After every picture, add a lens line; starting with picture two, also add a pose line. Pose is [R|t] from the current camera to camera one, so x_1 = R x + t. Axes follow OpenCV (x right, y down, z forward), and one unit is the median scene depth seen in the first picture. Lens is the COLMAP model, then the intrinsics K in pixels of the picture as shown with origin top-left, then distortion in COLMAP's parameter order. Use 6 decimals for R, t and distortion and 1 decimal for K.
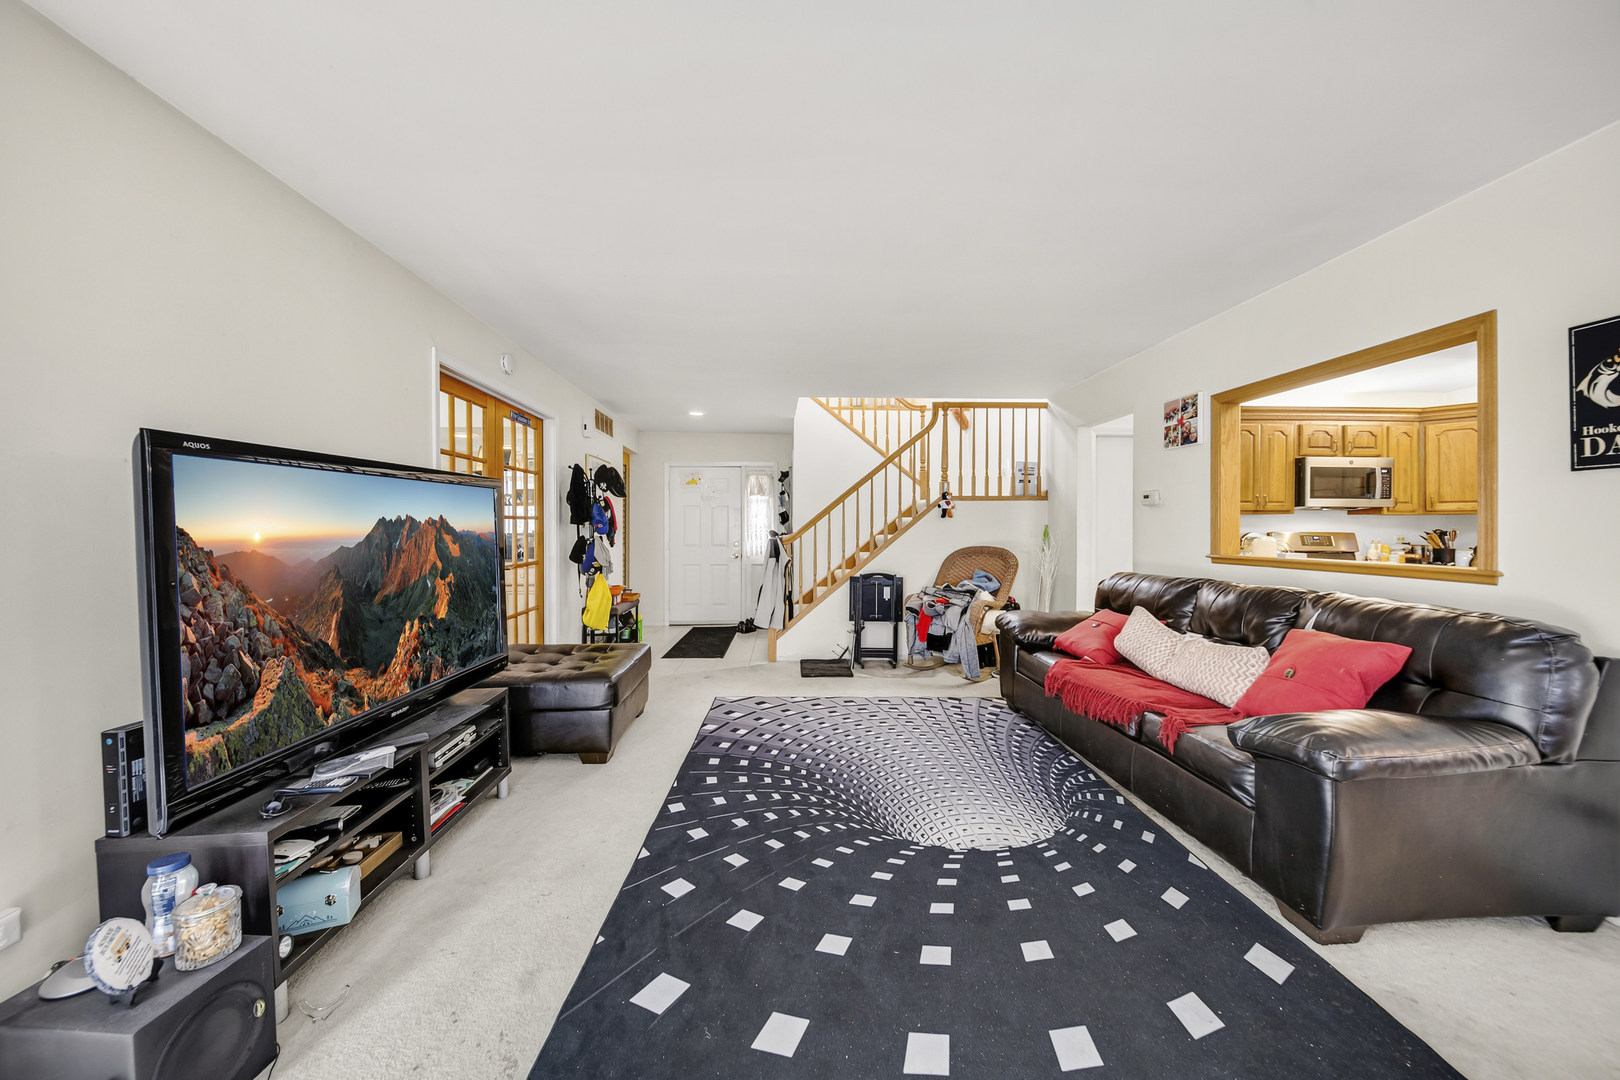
lens RADIAL K [[571.5, 0, 804.9], [0, 571.5, 530.0], [0, 0, 1]] dist [-0.000077, -0.001602]
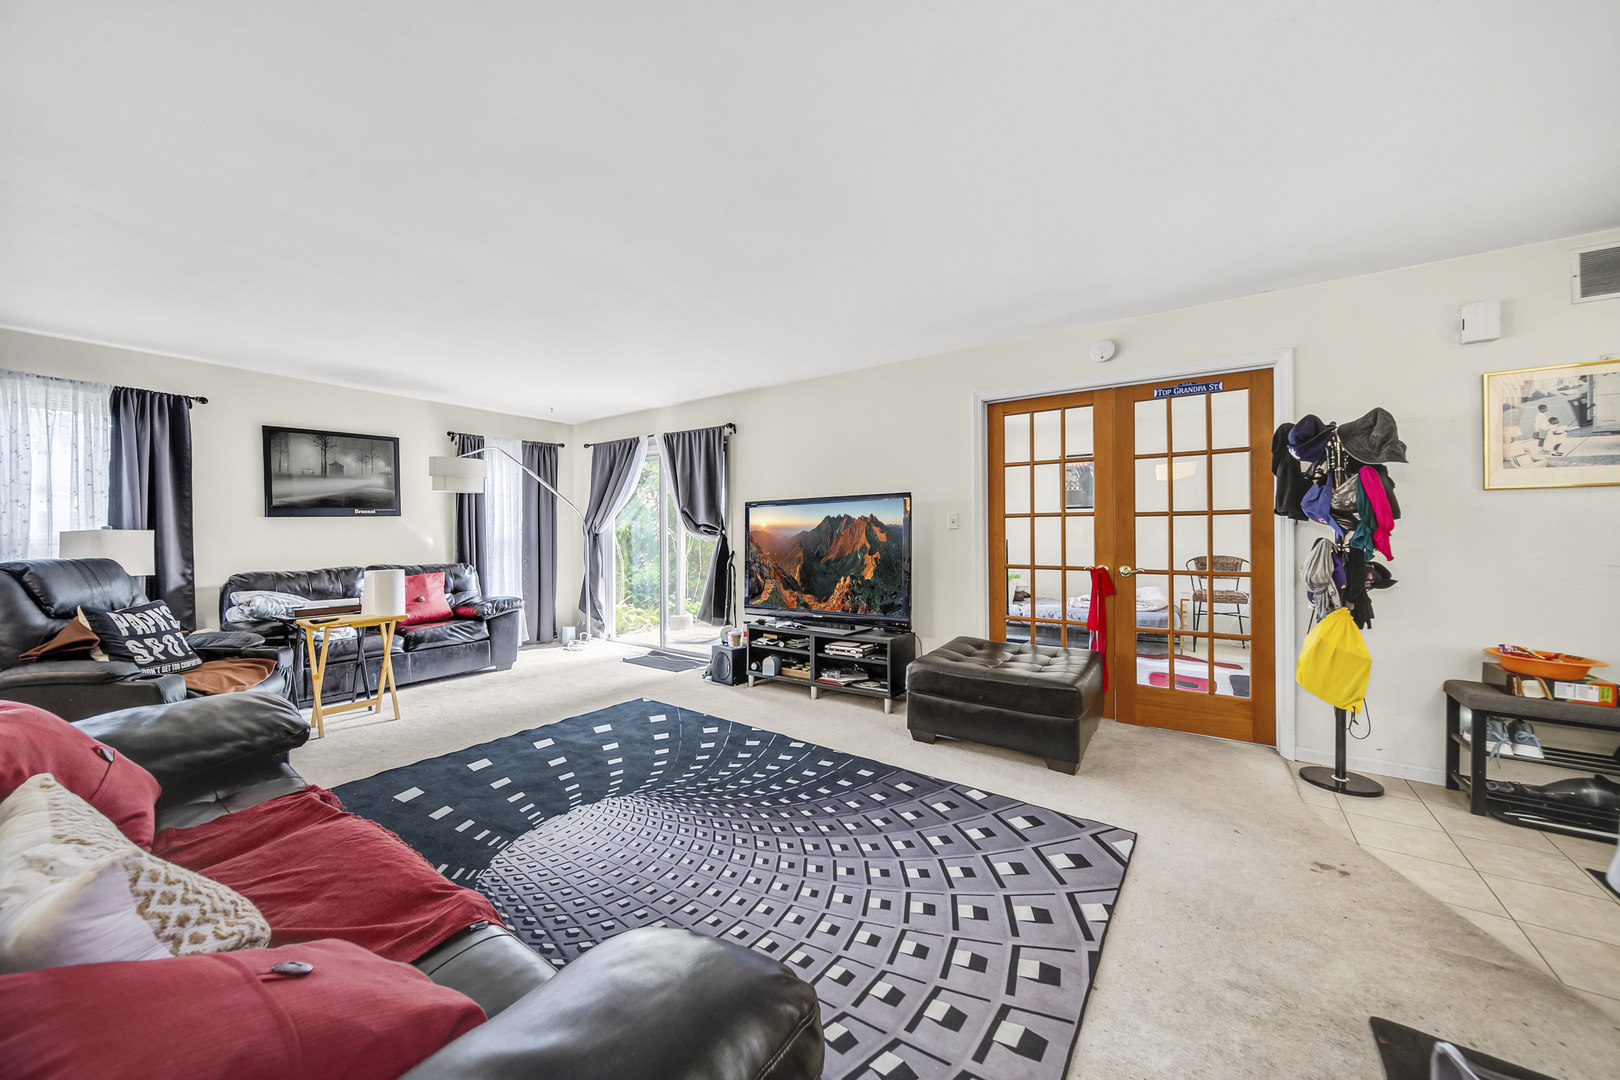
lens RADIAL K [[571.5, 0, 811.9], [0, 571.5, 529.9], [0, 0, 1]] dist [-0.000077, -0.001602]
pose [[-0.604806, 0.002381, -0.796369, 0.841091], [0.001184, 0.999997, 0.002091, -0.003220], [0.796372, 0.000322, -0.604807, 1.939370]]
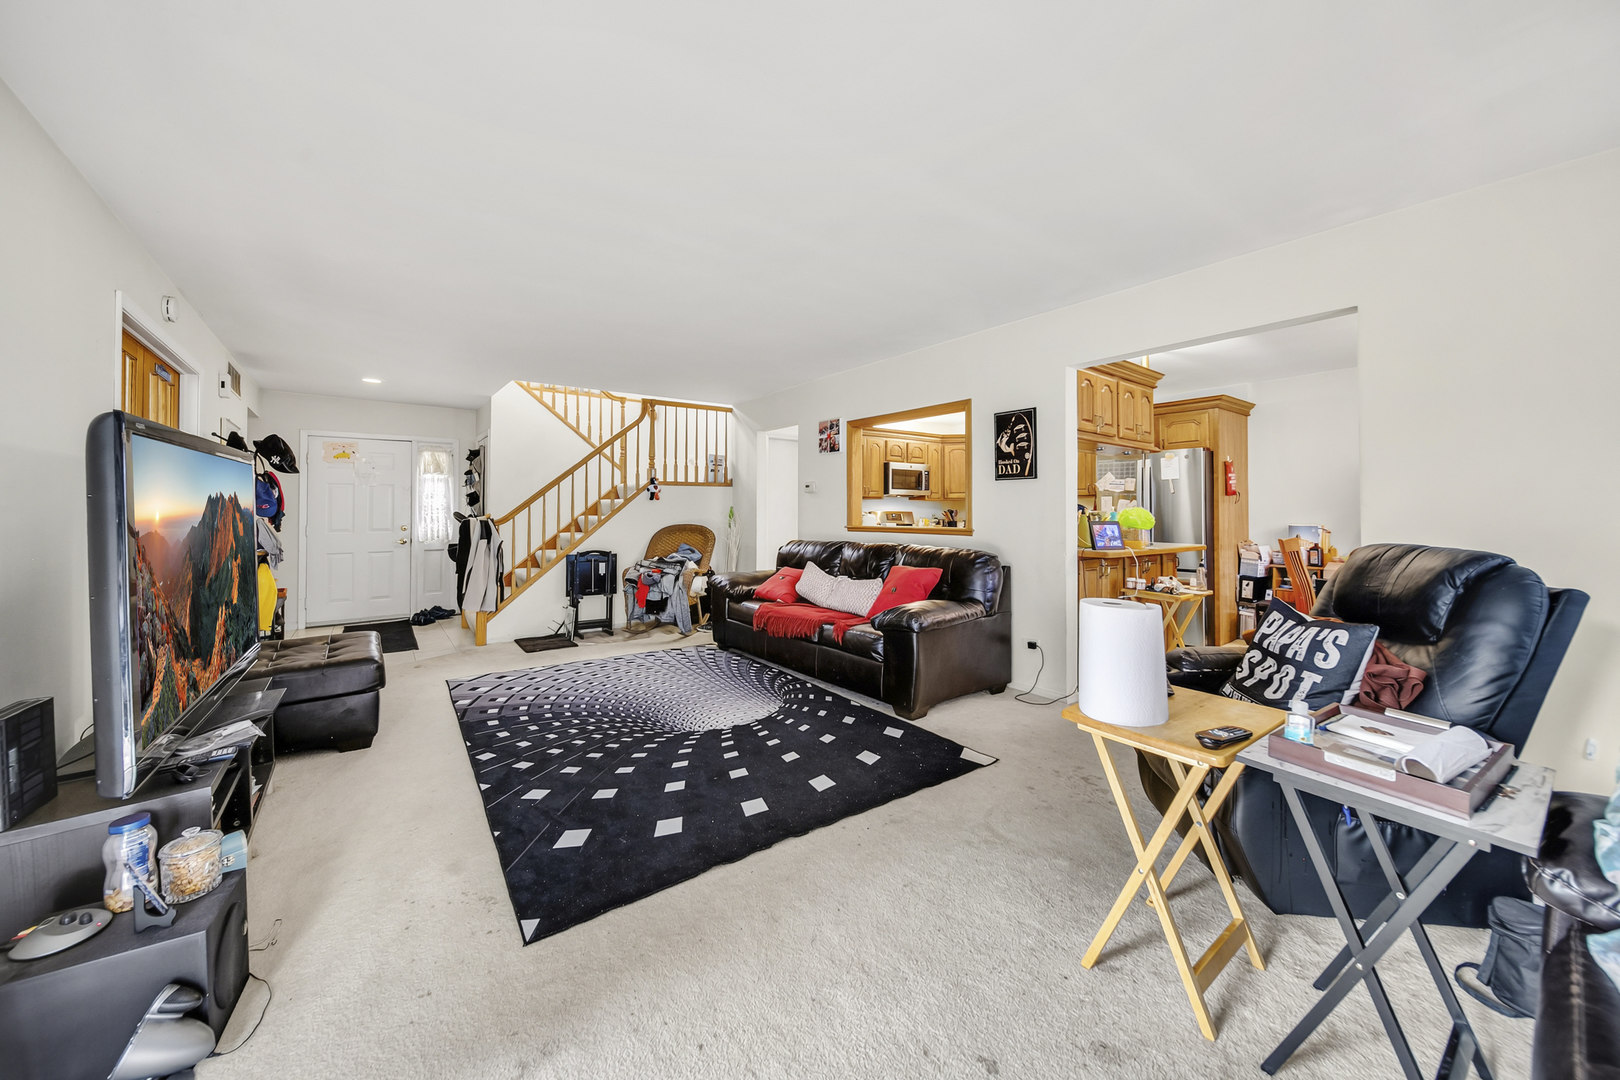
lens RADIAL K [[571.5, 0, 805.7], [0, 571.5, 512.5], [0, 0, 1]] dist [-0.000077, -0.001602]
pose [[0.828399, -0.004433, 0.560120, -0.353272], [0.004607, 0.999989, 0.001100, 0.009387], [-0.560119, 0.001669, 0.828411, -0.300695]]
